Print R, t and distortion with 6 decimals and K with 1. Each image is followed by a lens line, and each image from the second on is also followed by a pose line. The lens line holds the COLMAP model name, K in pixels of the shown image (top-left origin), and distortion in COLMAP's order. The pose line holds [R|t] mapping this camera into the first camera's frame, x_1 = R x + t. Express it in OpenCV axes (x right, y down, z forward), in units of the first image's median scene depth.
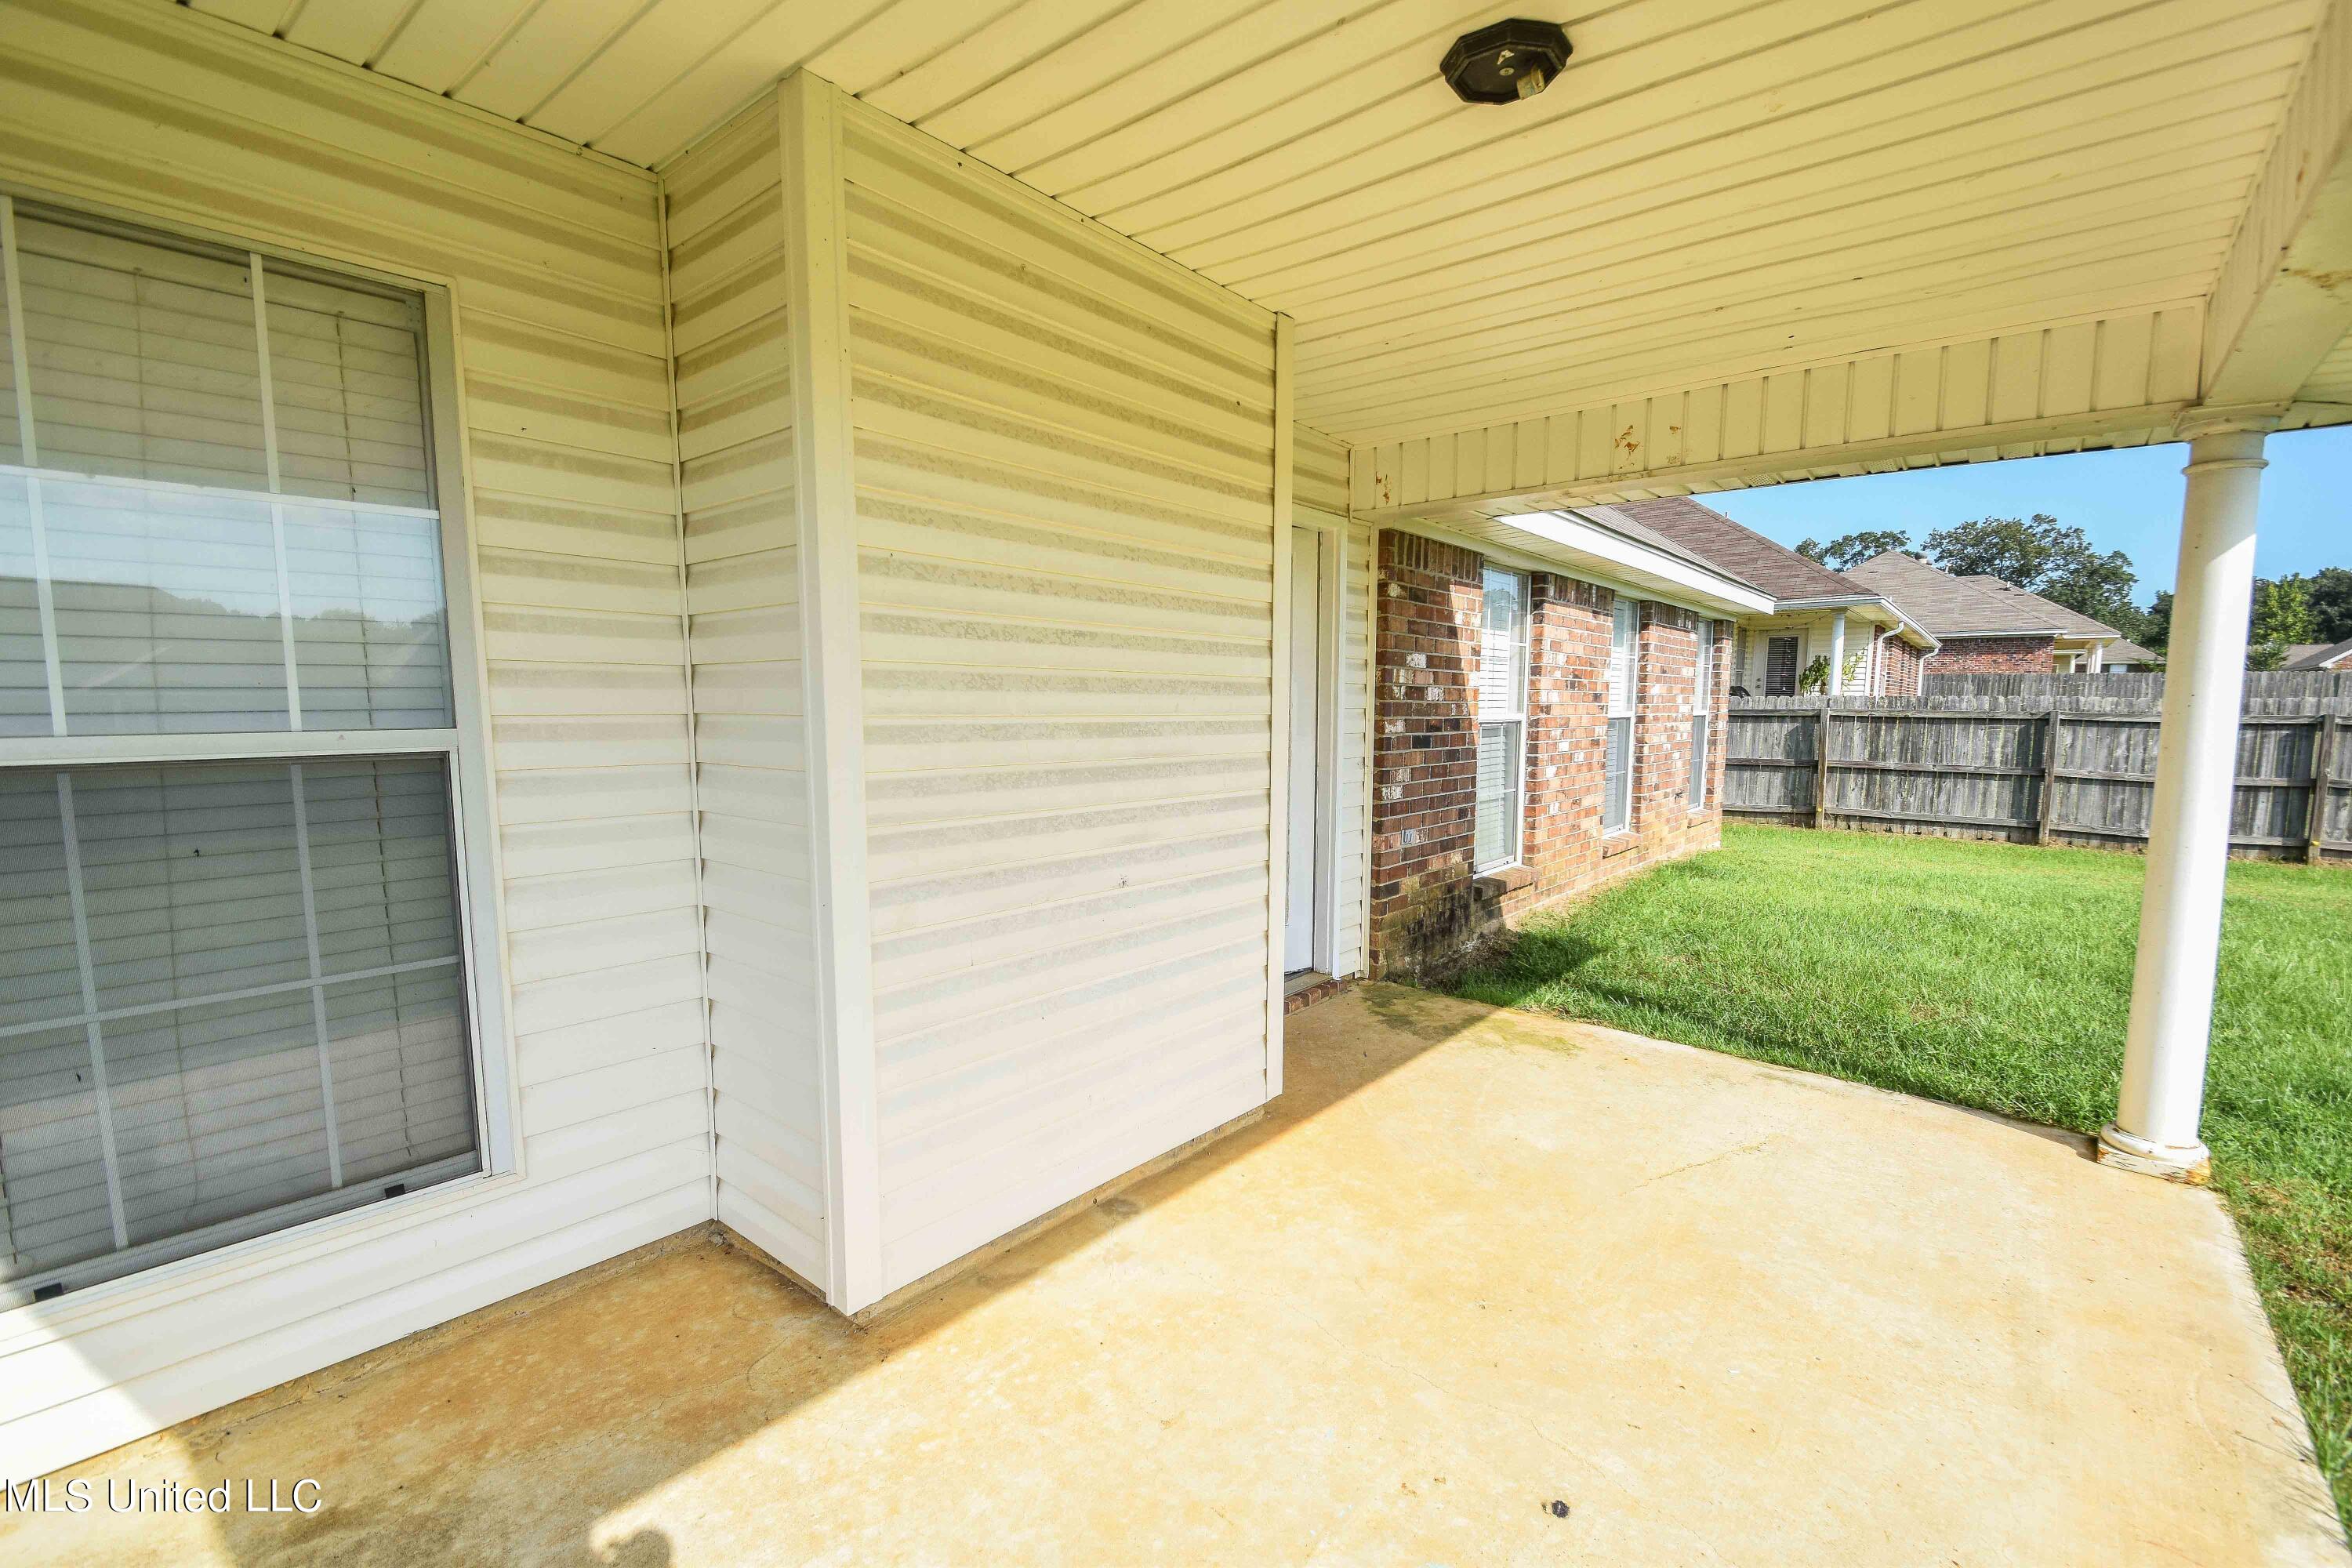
lens RADIAL K [[1038.4, 0, 1219.2], [0, 1038.4, 819.2], [0, 0, 1]] dist [0.022157, -0.021690]
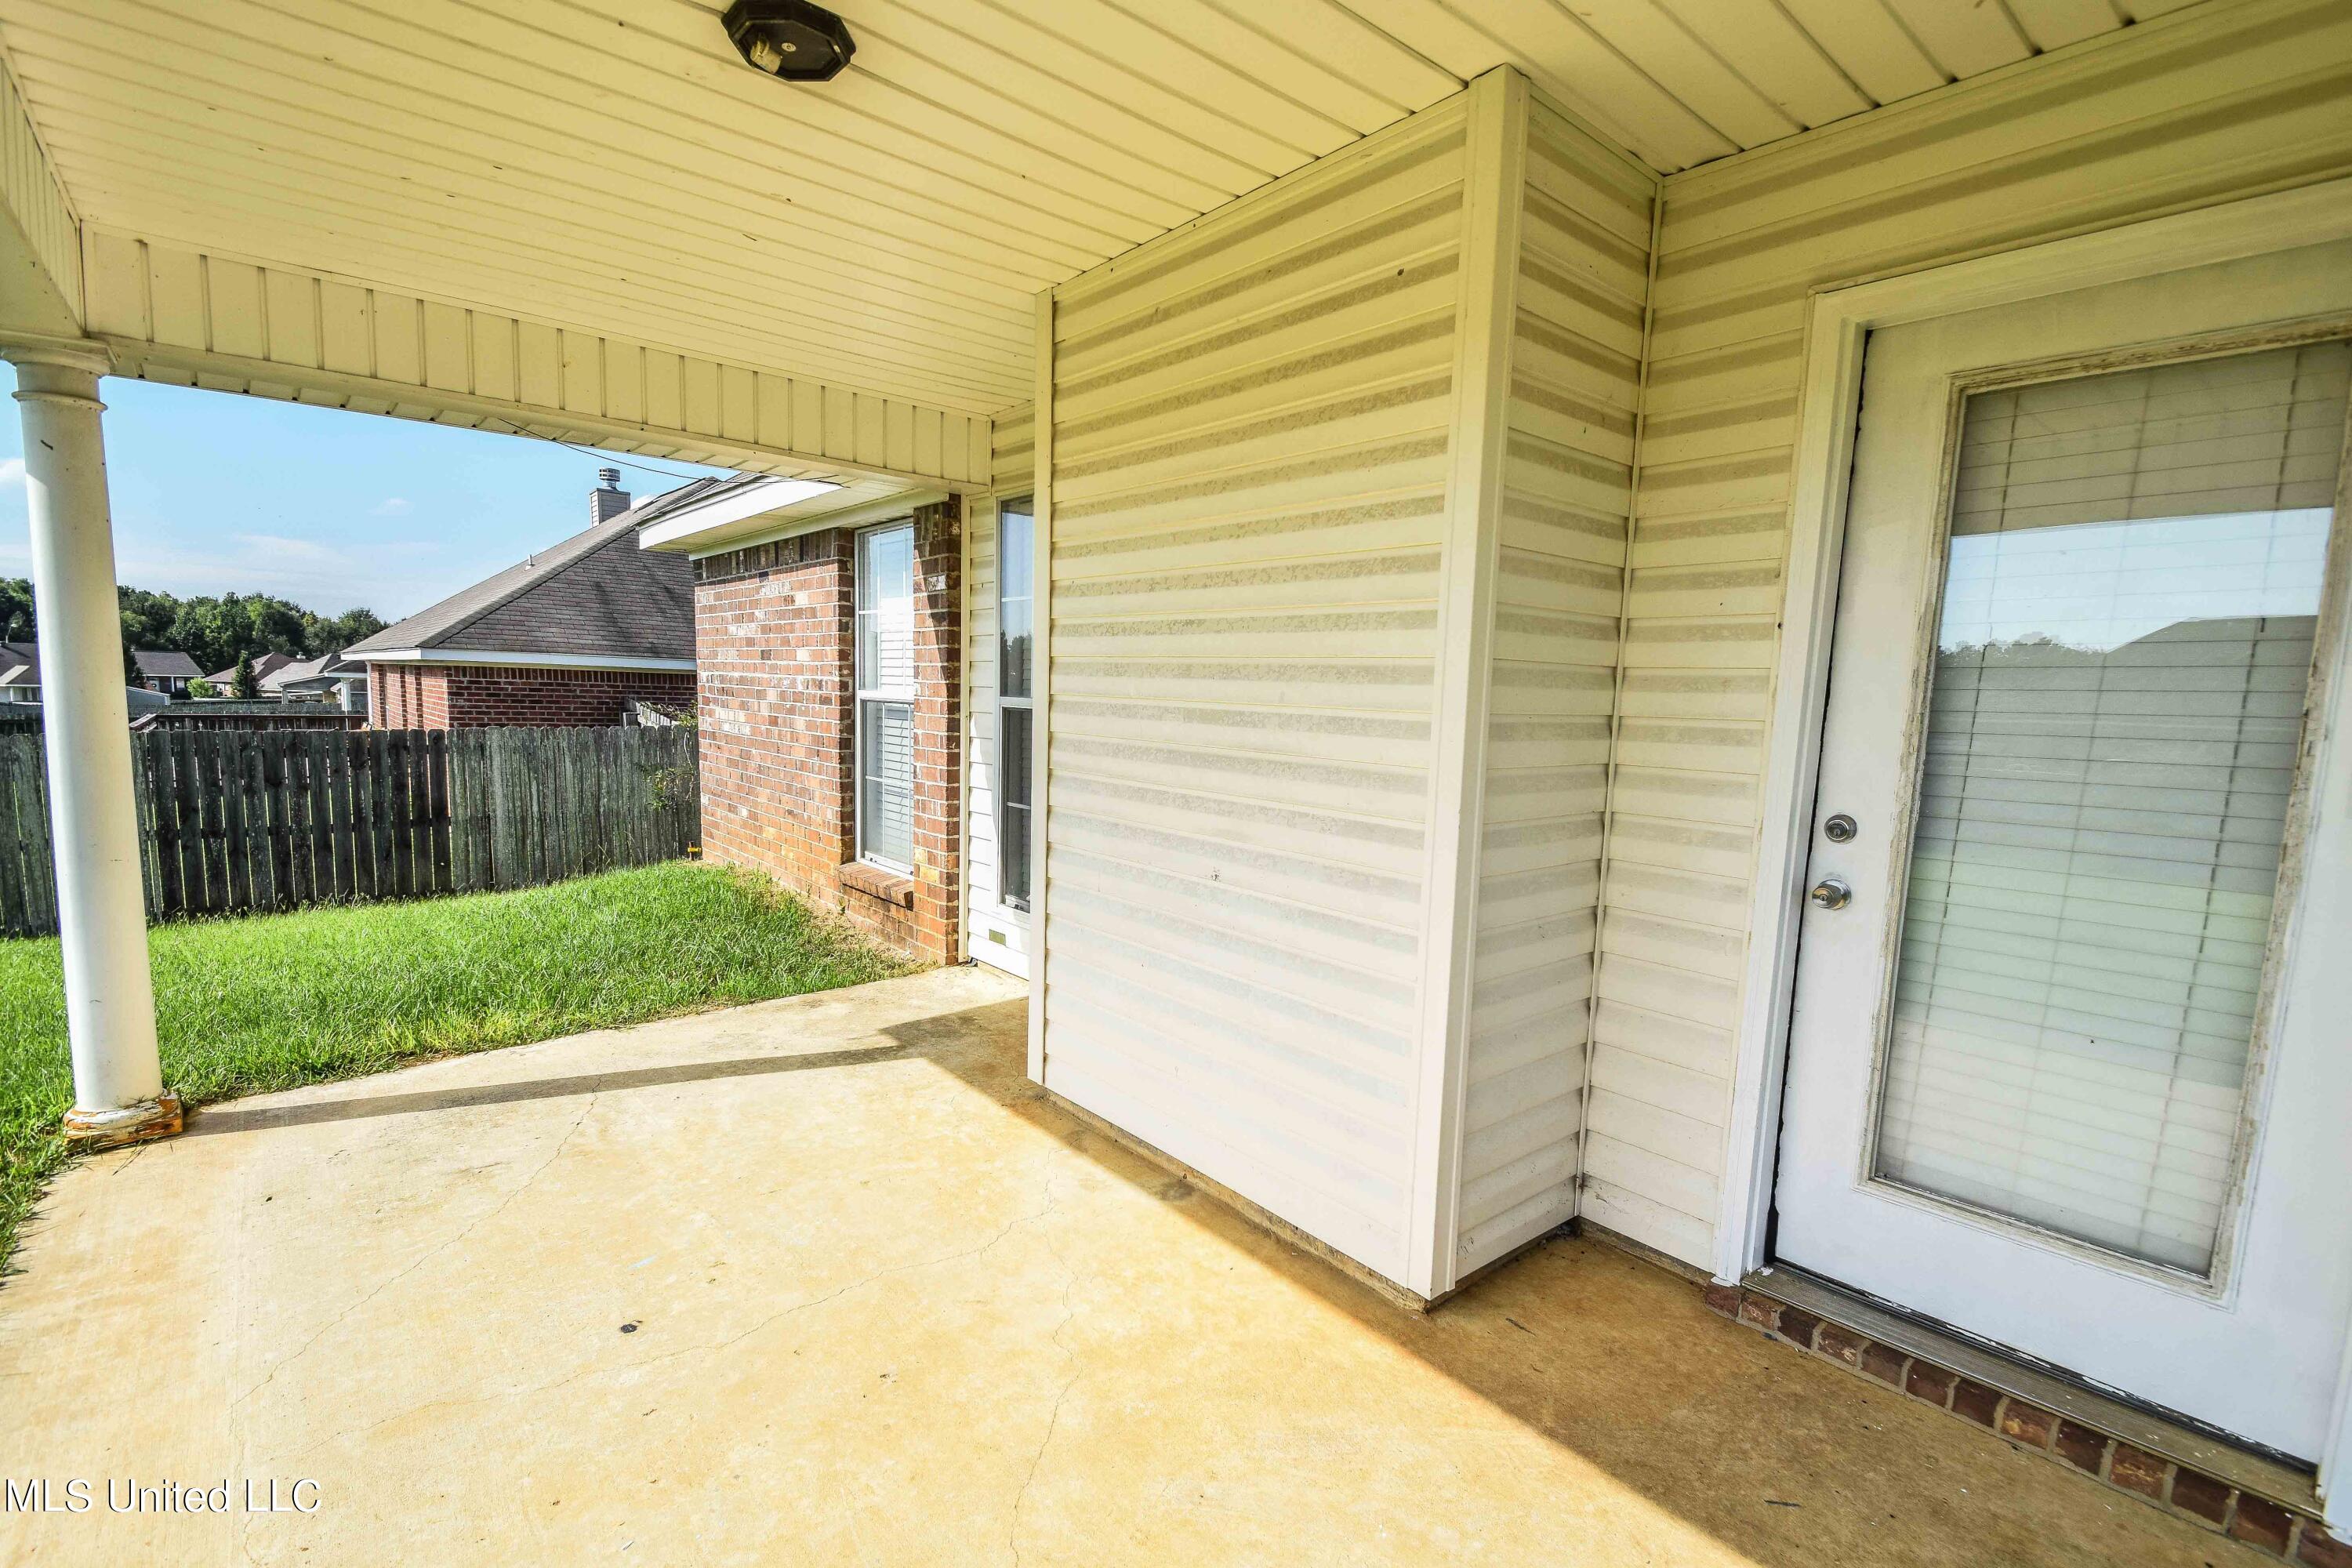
lens RADIAL K [[1073.8, 0, 1173.0], [0, 1073.8, 825.4], [0, 0, 1]] dist [0.020803, -0.021061]
pose [[-0.212995, 0.113146, -0.970480, 0.916504], [-0.141163, 0.979287, 0.145155, -0.129527], [0.966802, 0.167913, -0.192612, 1.193923]]
